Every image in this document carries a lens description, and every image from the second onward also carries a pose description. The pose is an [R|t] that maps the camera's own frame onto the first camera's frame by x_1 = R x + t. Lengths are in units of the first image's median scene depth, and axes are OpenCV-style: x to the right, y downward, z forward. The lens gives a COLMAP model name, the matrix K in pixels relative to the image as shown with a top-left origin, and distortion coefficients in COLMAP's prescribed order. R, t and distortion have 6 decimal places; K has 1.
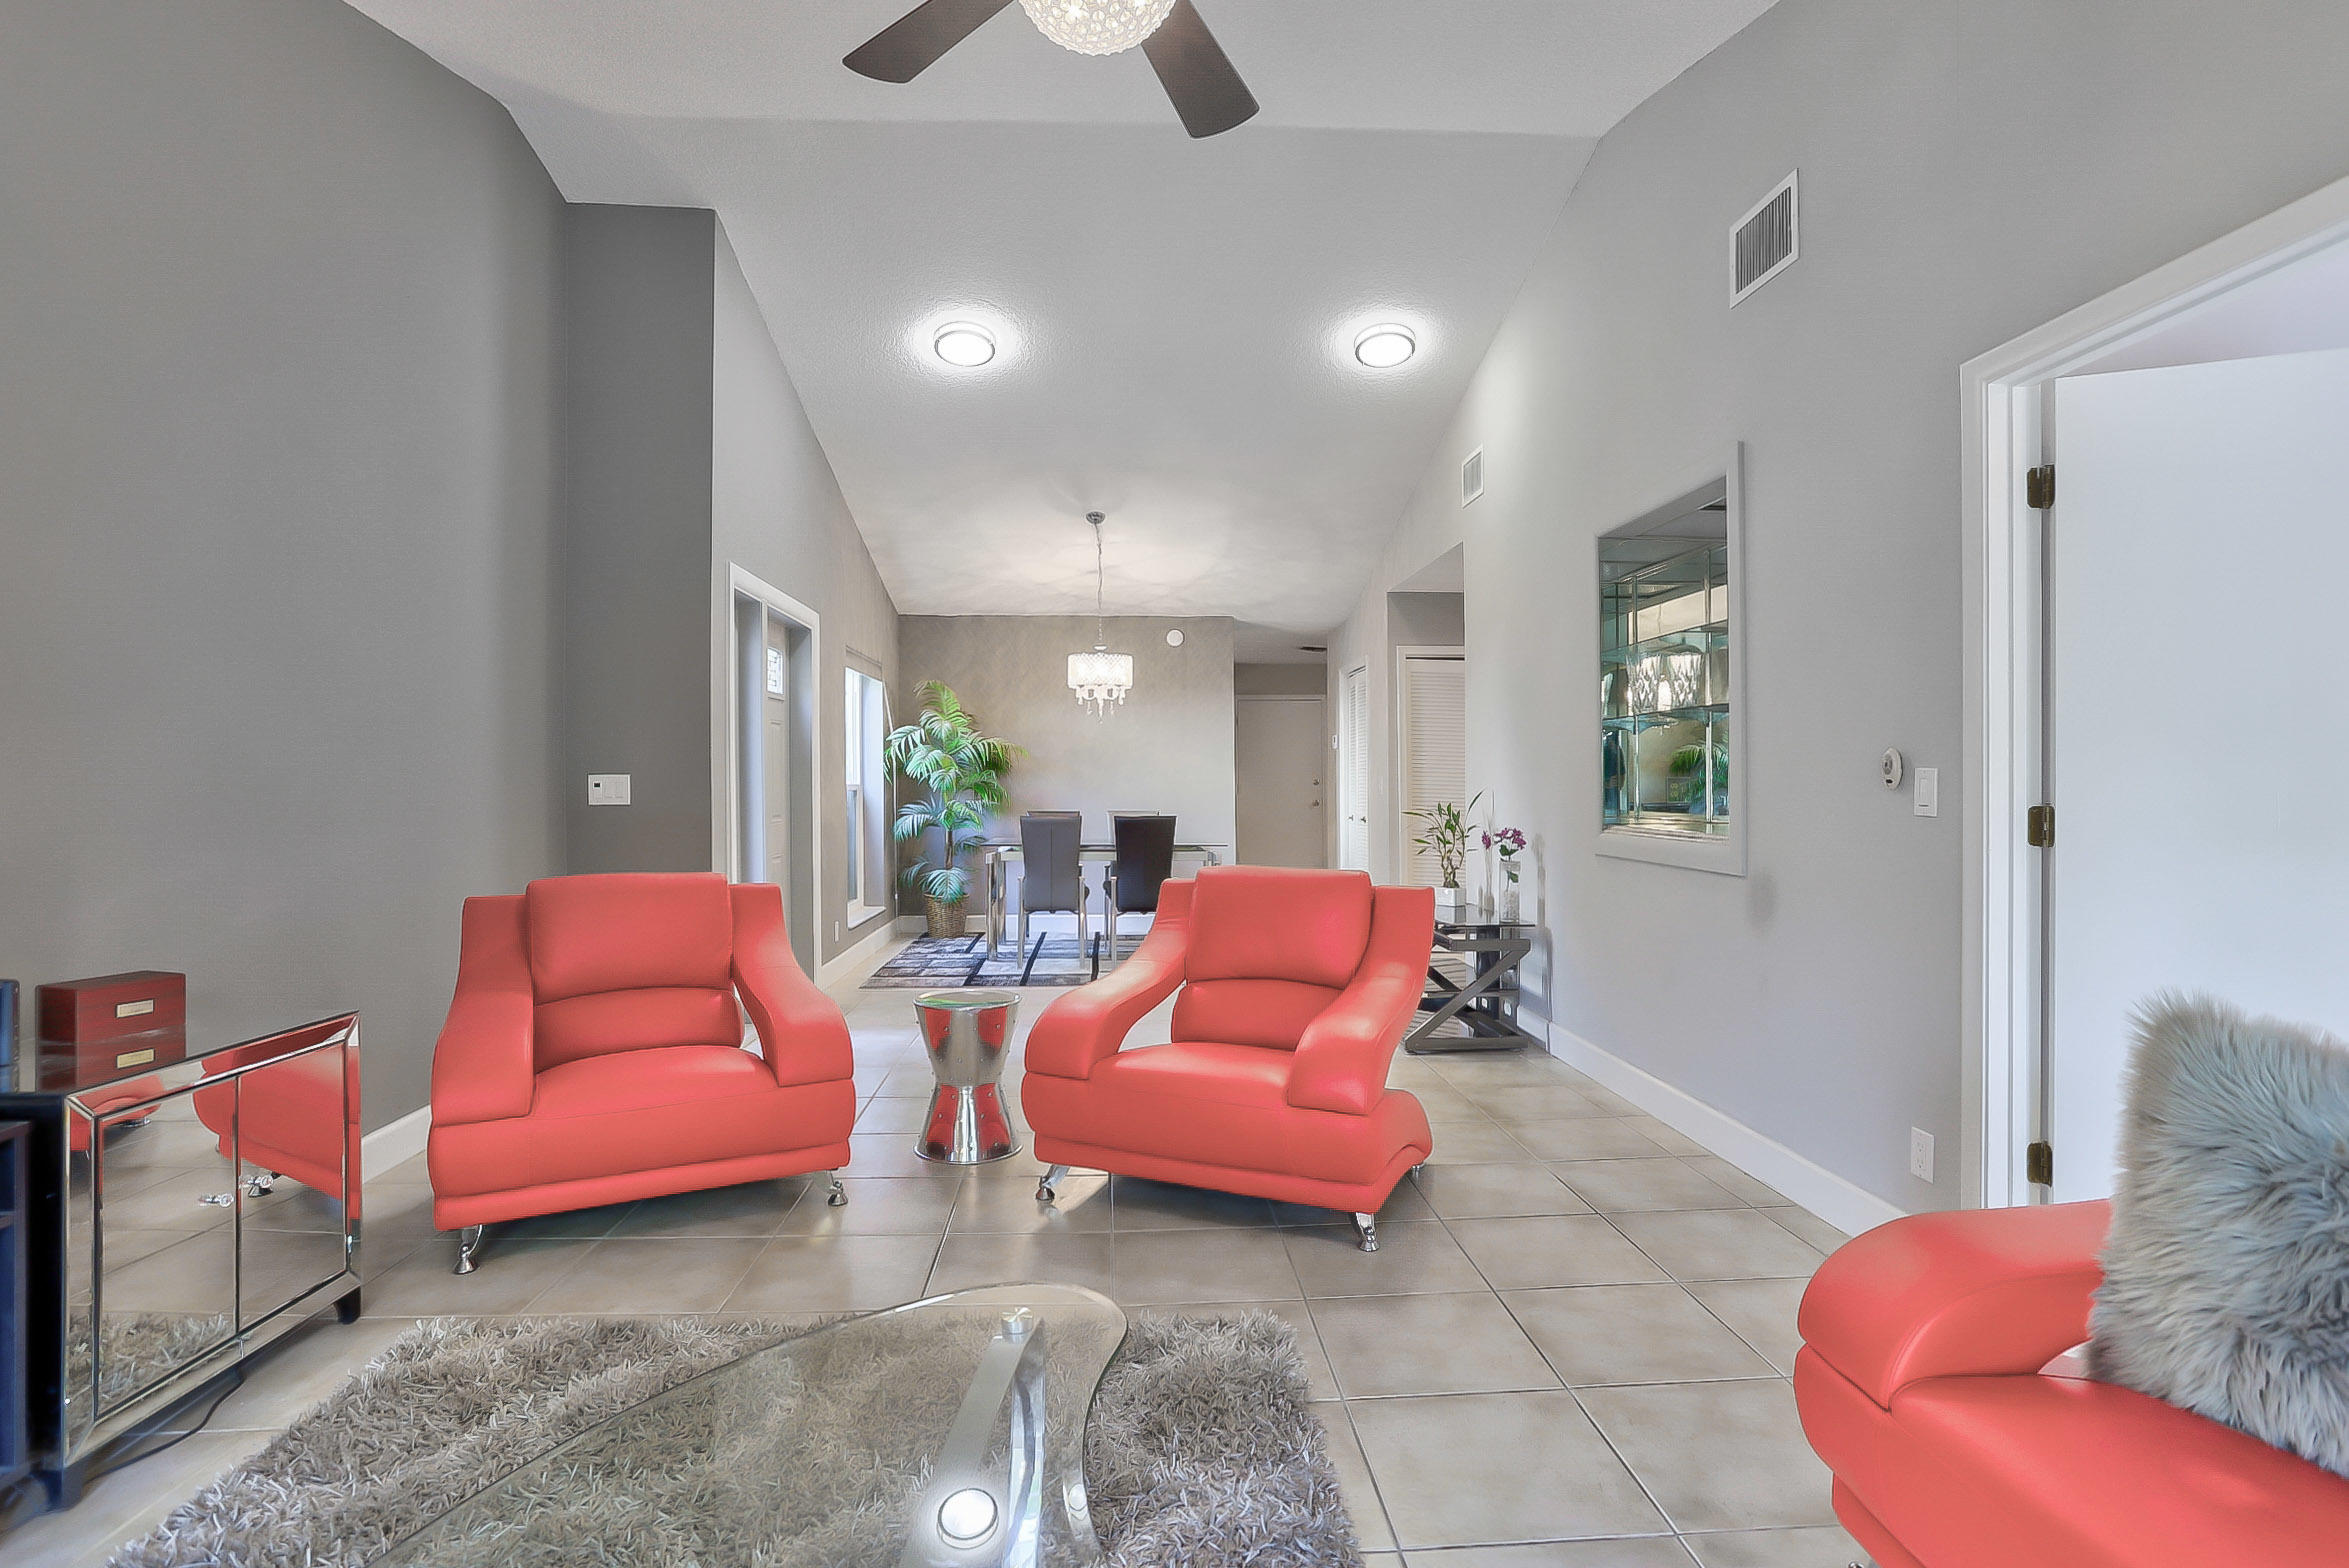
lens RADIAL K [[1166.3, 0, 1174.8], [0, 1166.3, 770.3], [0, 0, 1]] dist [0.003585, 0.001681]
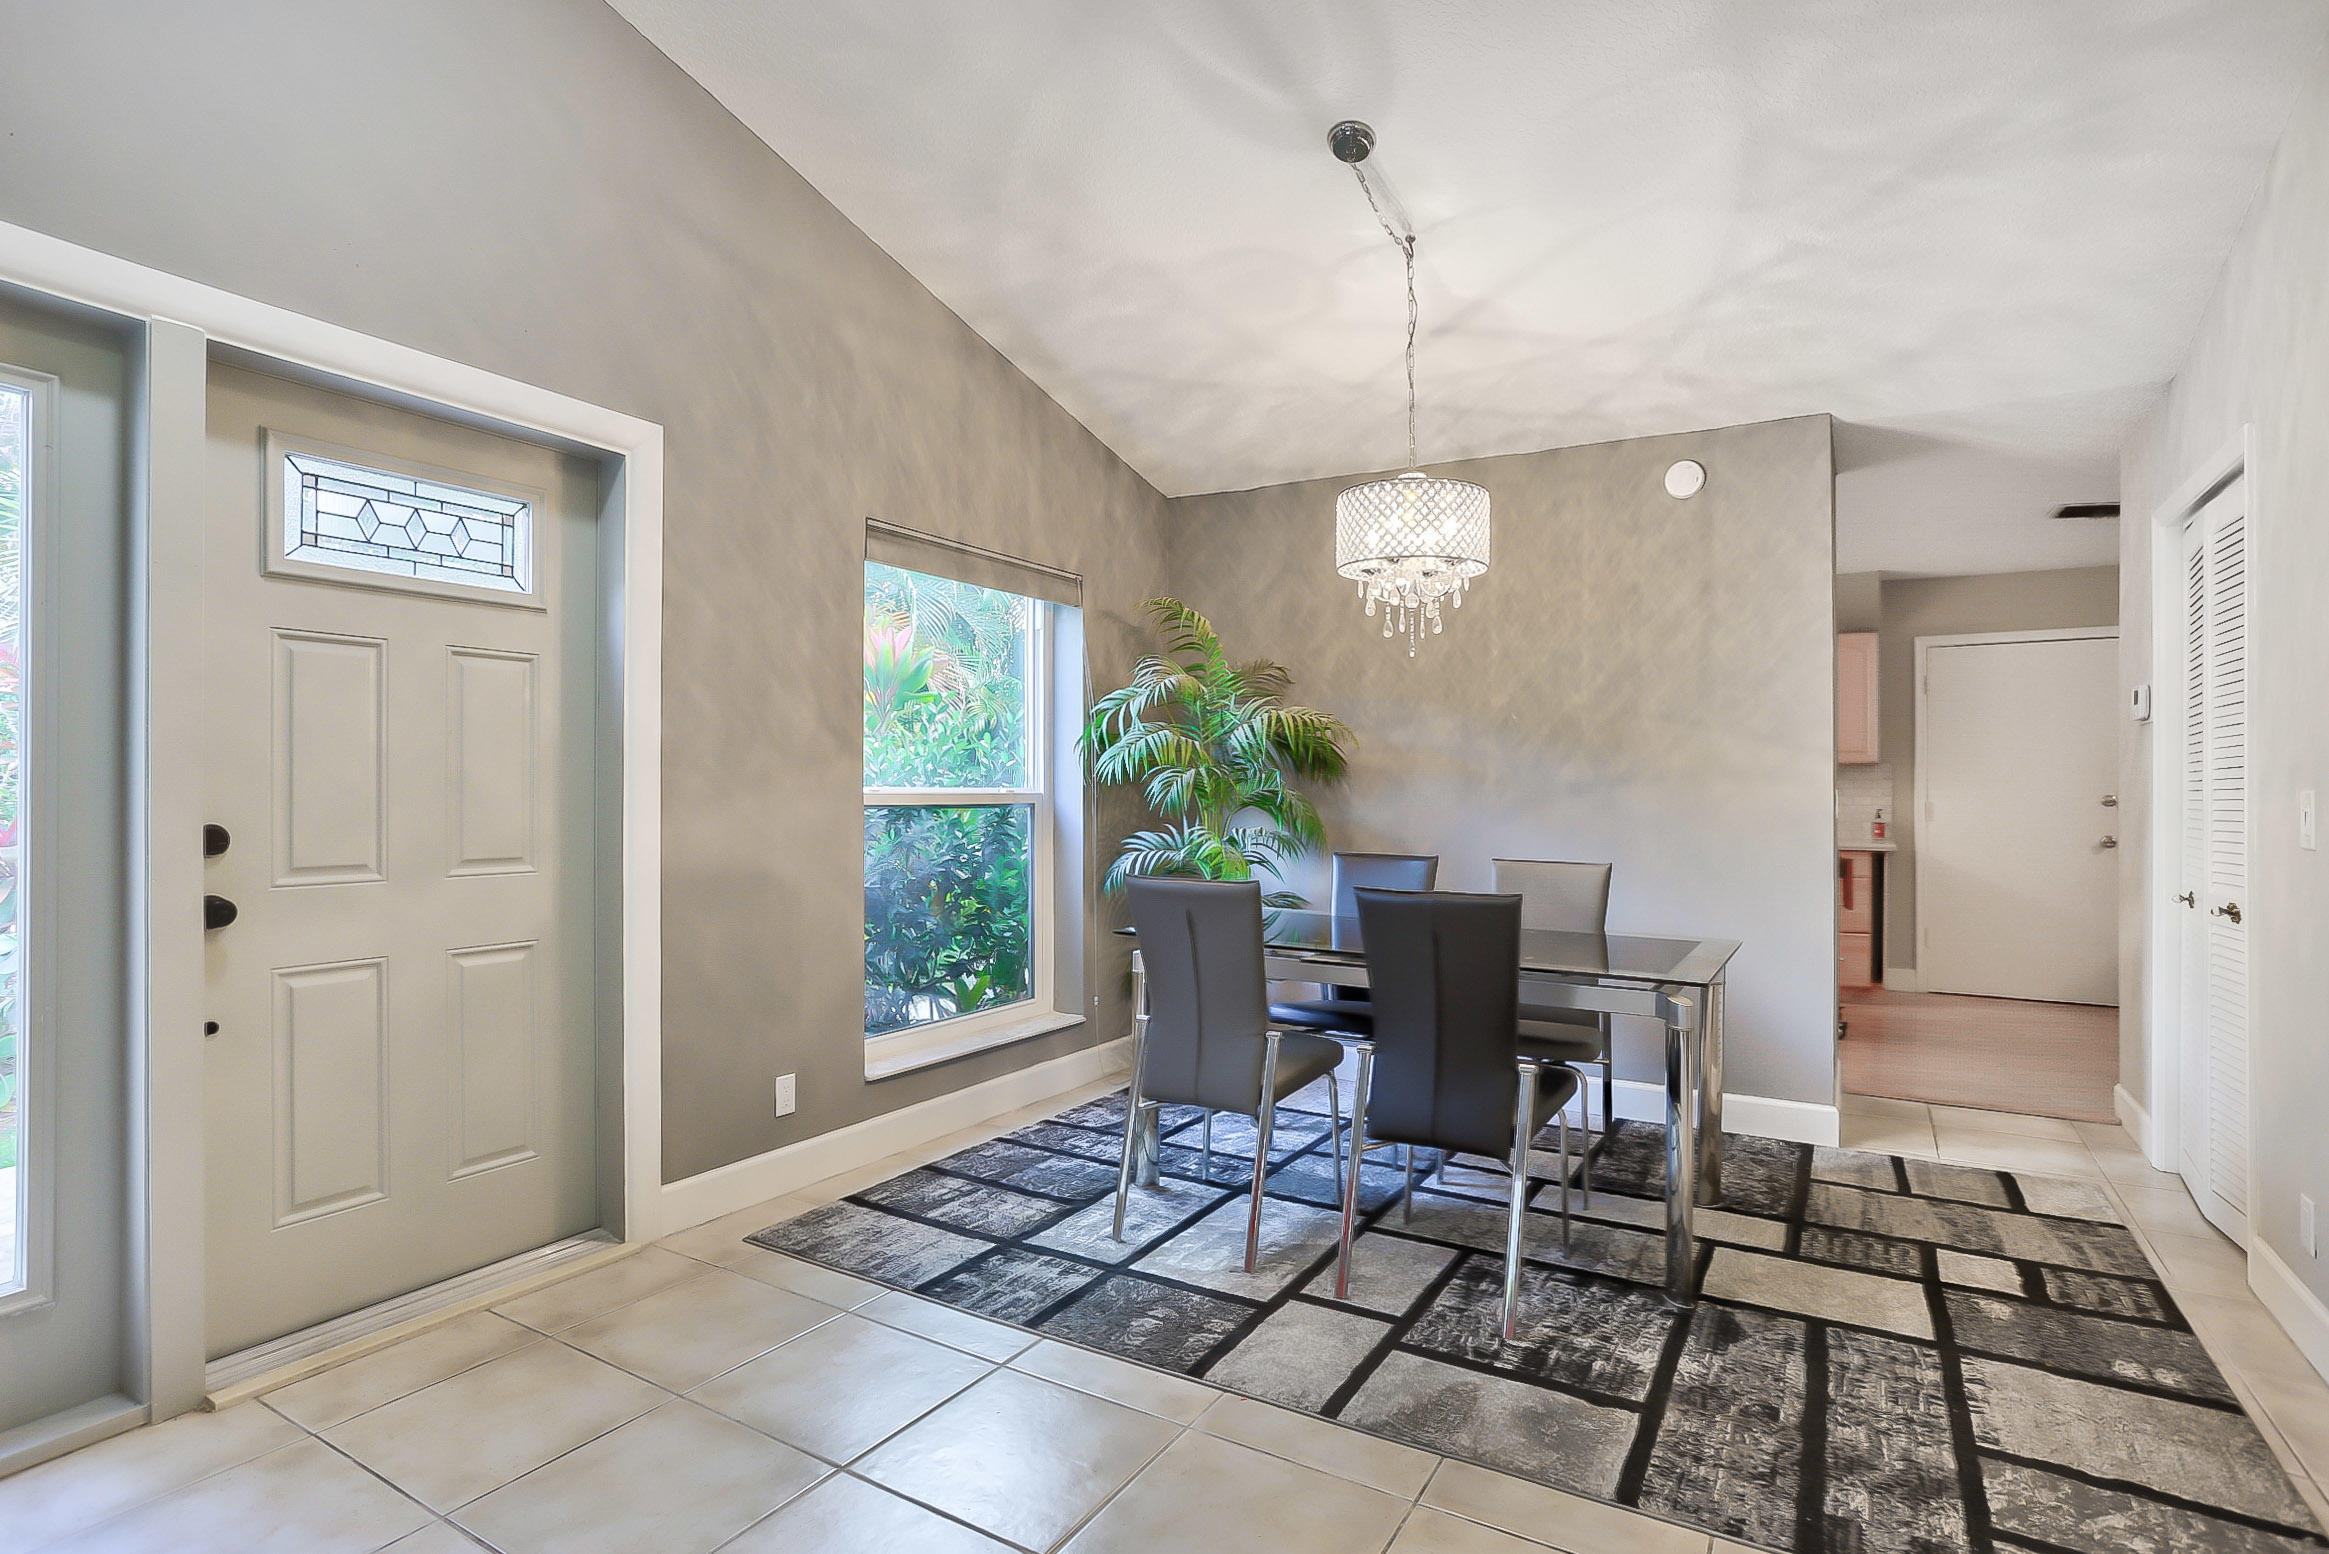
lens RADIAL K [[1159.2, 0, 1161.3], [0, 1159.2, 782.6], [0, 0, 1]] dist [-0.059413, 0.027555]
pose [[0.829445, 0.008237, -0.558528, 0.087257], [-0.005373, 0.999963, 0.006769, 0.002544], [0.558563, -0.002614, 0.829458, 0.556188]]
